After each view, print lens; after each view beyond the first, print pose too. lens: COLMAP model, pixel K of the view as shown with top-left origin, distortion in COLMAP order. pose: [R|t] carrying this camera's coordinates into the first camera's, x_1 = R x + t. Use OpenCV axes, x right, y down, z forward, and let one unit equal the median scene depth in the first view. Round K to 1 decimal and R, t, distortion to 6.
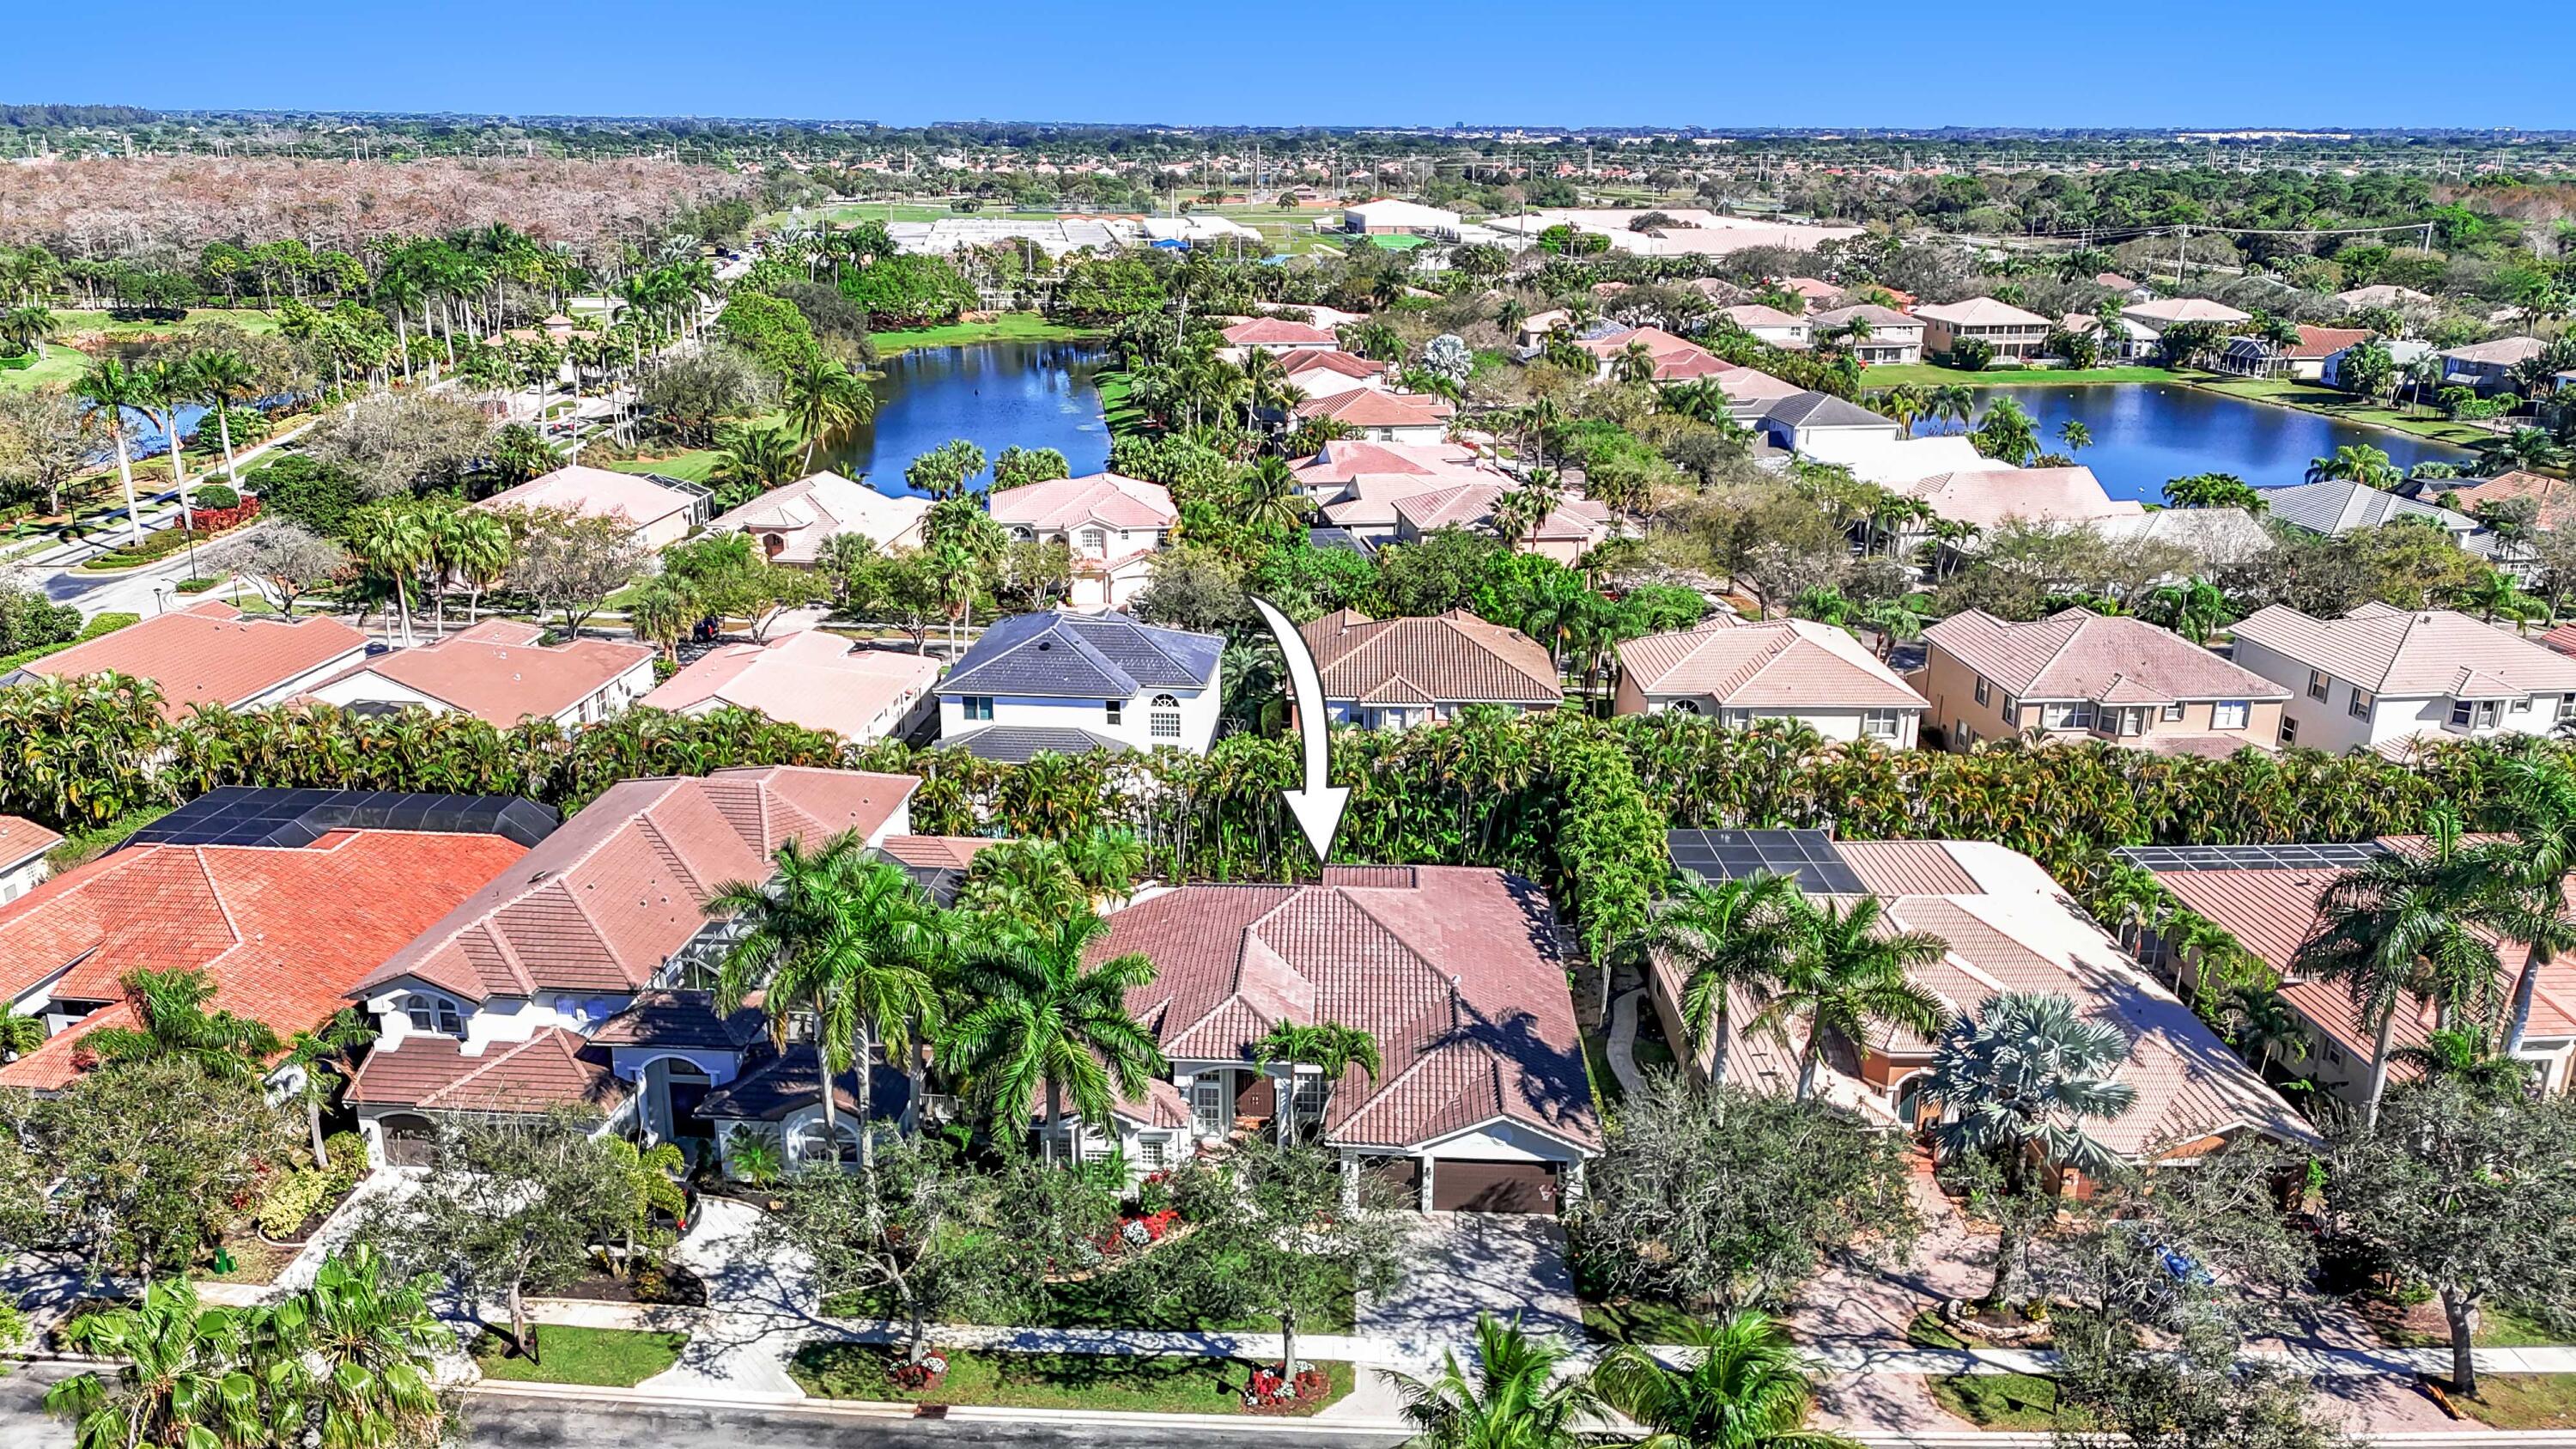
lens RADIAL K [[1884.8, 0, 1296.4], [0, 1884.8, 723.2], [0, 0, 1]] dist [0.086041, -0.086570]
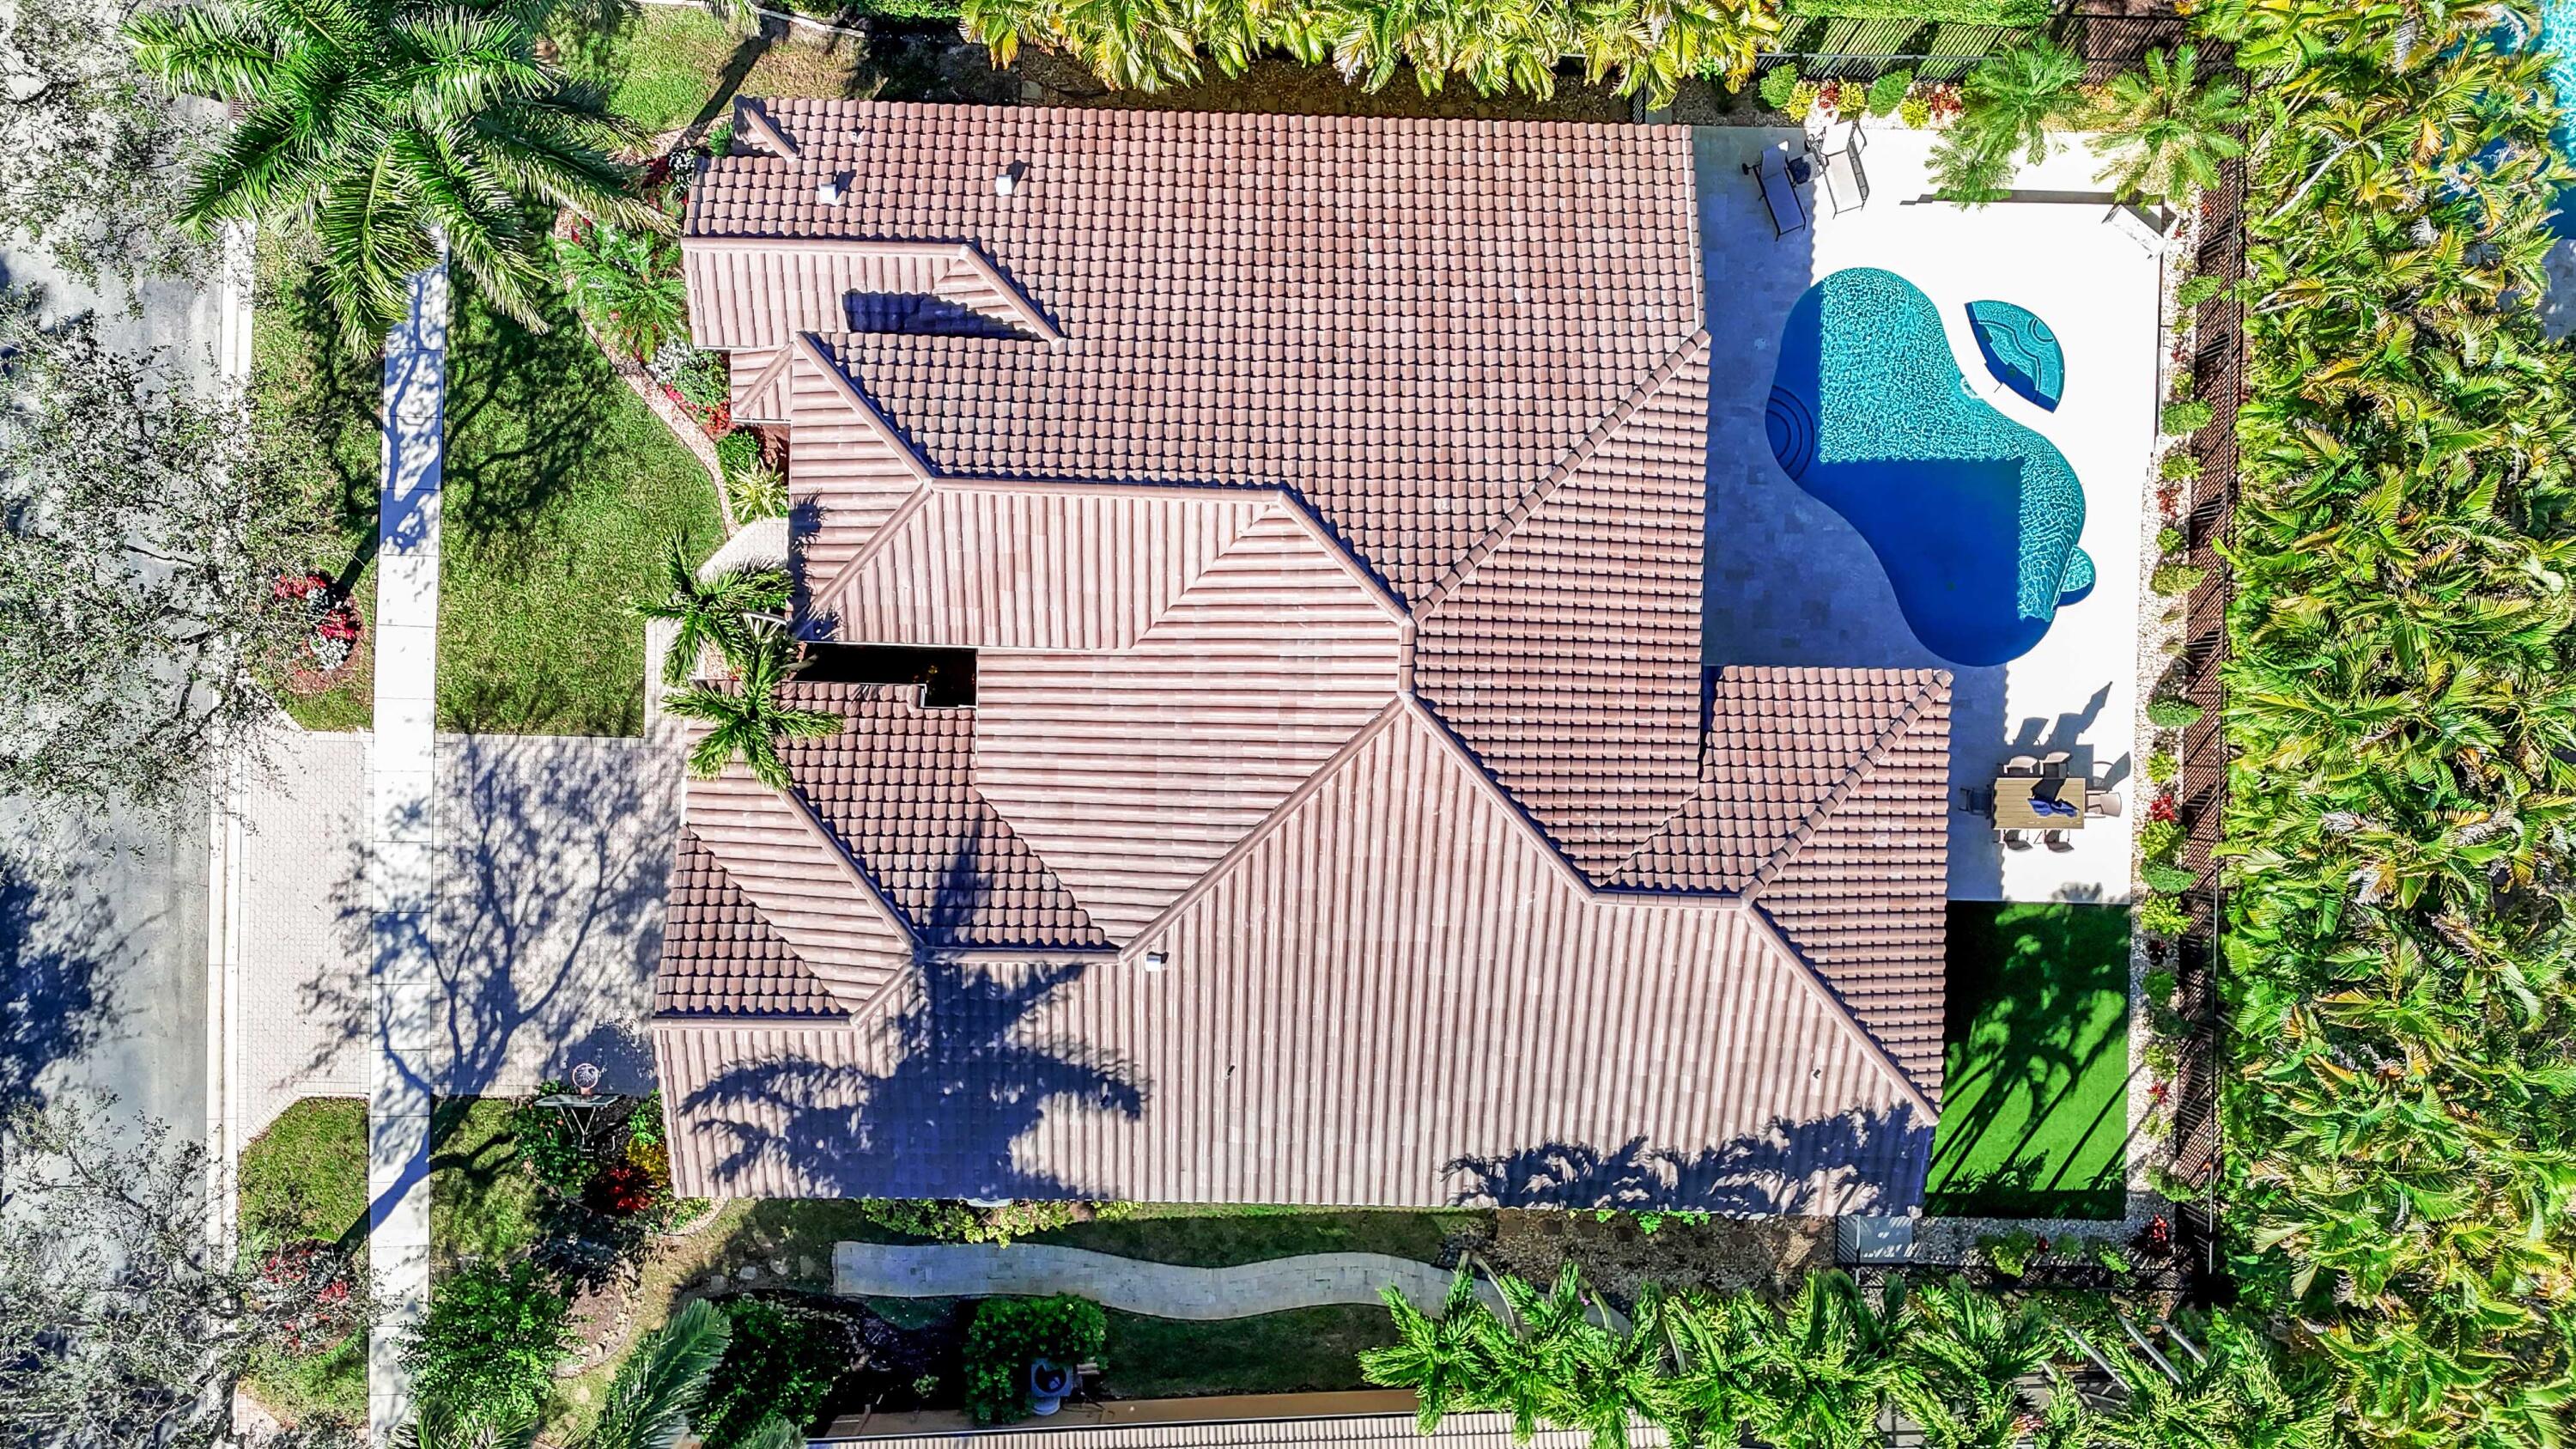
lens RADIAL K [[1884.8, 0, 1292.2], [0, 1884.8, 737.3], [0, 0, 1]] dist [0.086041, -0.086570]
pose [[0.019751, 0.999805, 0.000889, 0.025331], [-0.325867, 0.005597, 0.945399, -0.253317], [0.945209, -0.018962, 0.325914, 0.721914]]
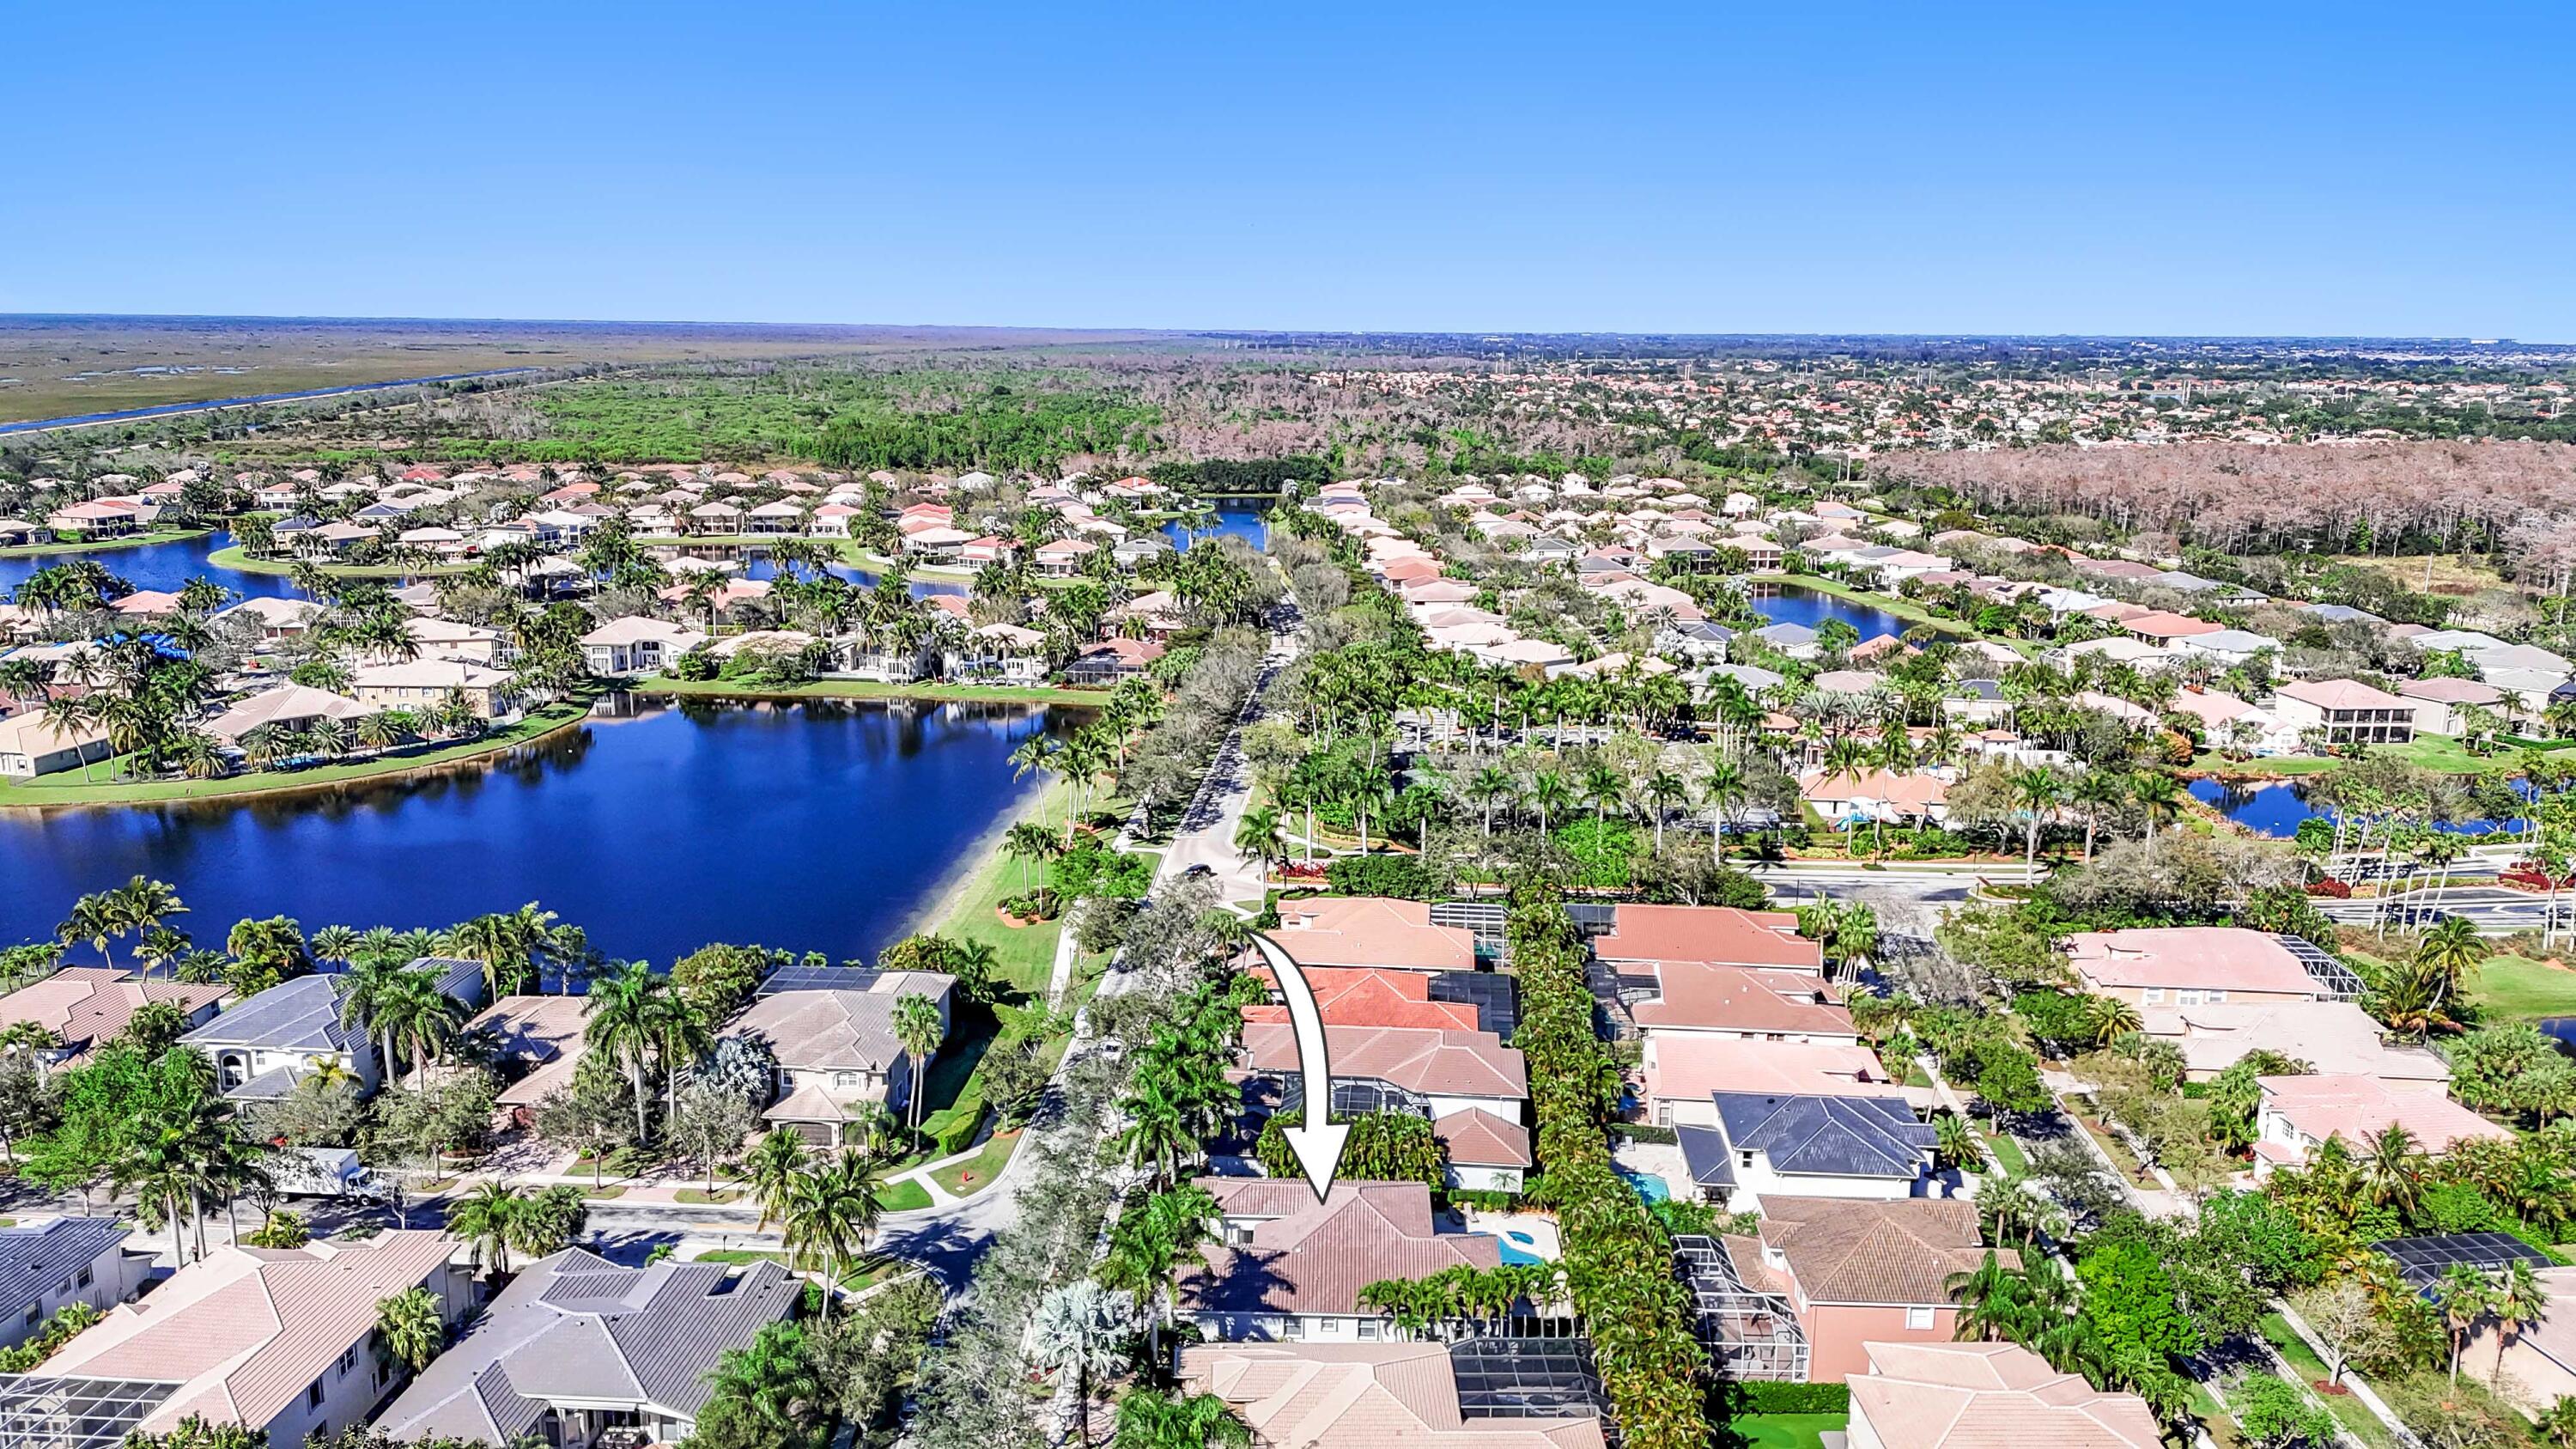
lens RADIAL K [[1884.8, 0, 1290.3], [0, 1884.8, 727.1], [0, 0, 1]] dist [0.086041, -0.086570]
pose [[0.008250, 0.200433, -0.979673, 1.450927], [-0.310856, 0.931679, 0.187996, -0.552013], [0.950421, 0.302986, 0.069992, 0.580620]]
